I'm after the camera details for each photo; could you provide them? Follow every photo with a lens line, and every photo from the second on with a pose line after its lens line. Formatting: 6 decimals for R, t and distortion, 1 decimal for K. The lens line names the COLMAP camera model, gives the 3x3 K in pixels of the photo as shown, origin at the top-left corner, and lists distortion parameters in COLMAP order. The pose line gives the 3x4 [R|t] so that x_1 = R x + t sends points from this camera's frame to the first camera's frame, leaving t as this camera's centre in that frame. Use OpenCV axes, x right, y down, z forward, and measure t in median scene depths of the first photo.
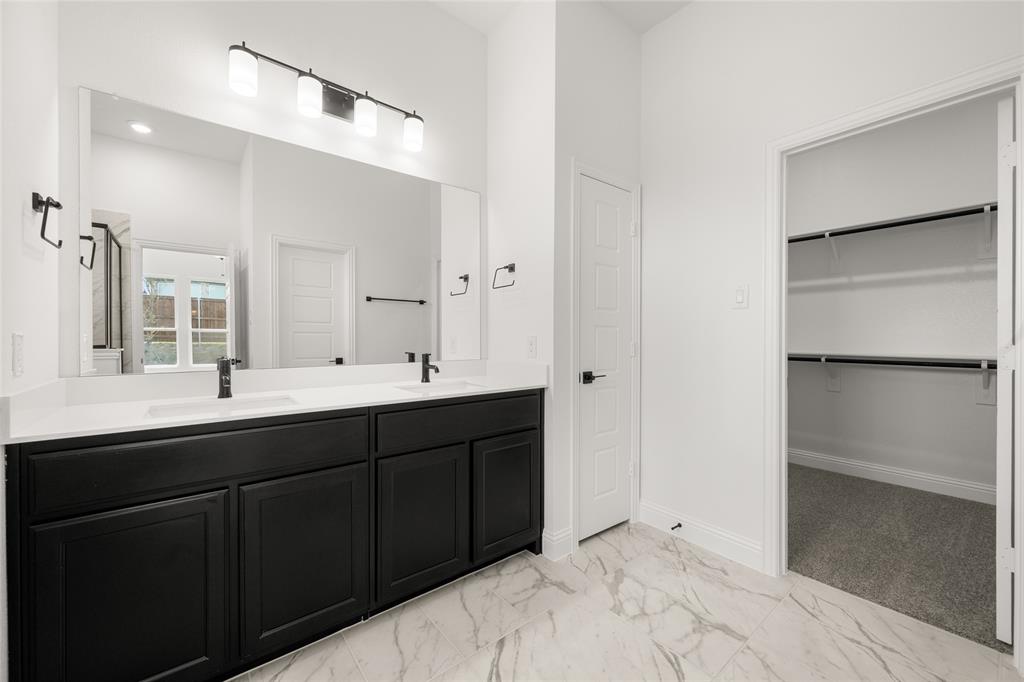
lens RADIAL K [[402.2, 0, 507.6], [0, 402.2, 341.4], [0, 0, 1]] dist [-0.001251, 0.000836]
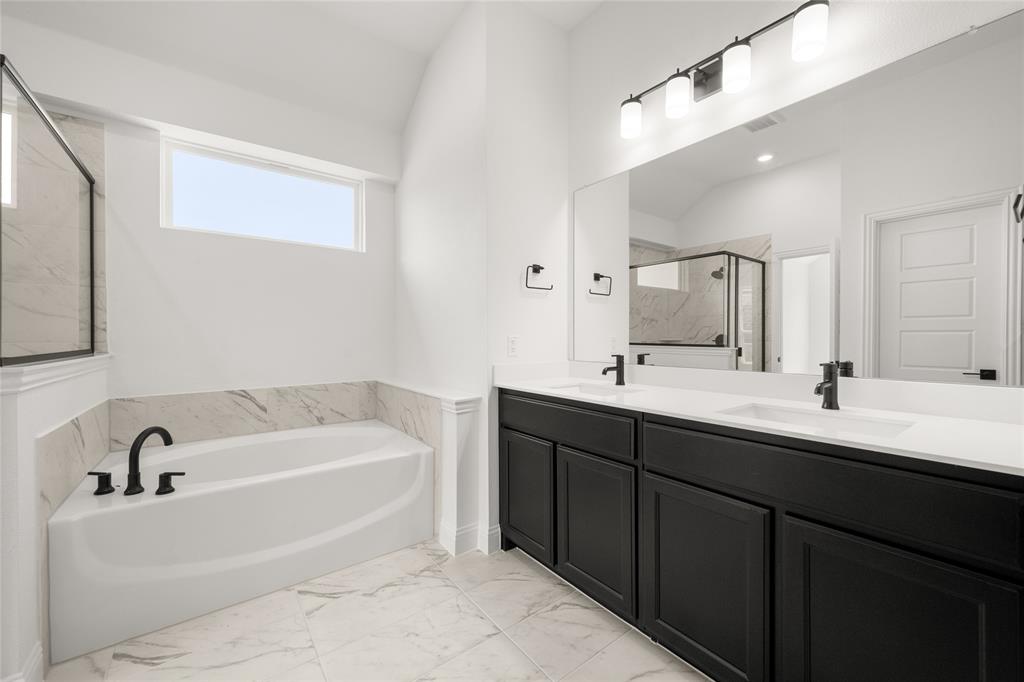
lens RADIAL K [[402.2, 0, 514.9], [0, 402.2, 339.6], [0, 0, 1]] dist [-0.001251, 0.000836]
pose [[-0.009176, -0.003743, -0.999951, 0.250033], [-0.008741, 0.999955, -0.003663, 0.002134], [0.999920, 0.008707, -0.009208, 0.294678]]
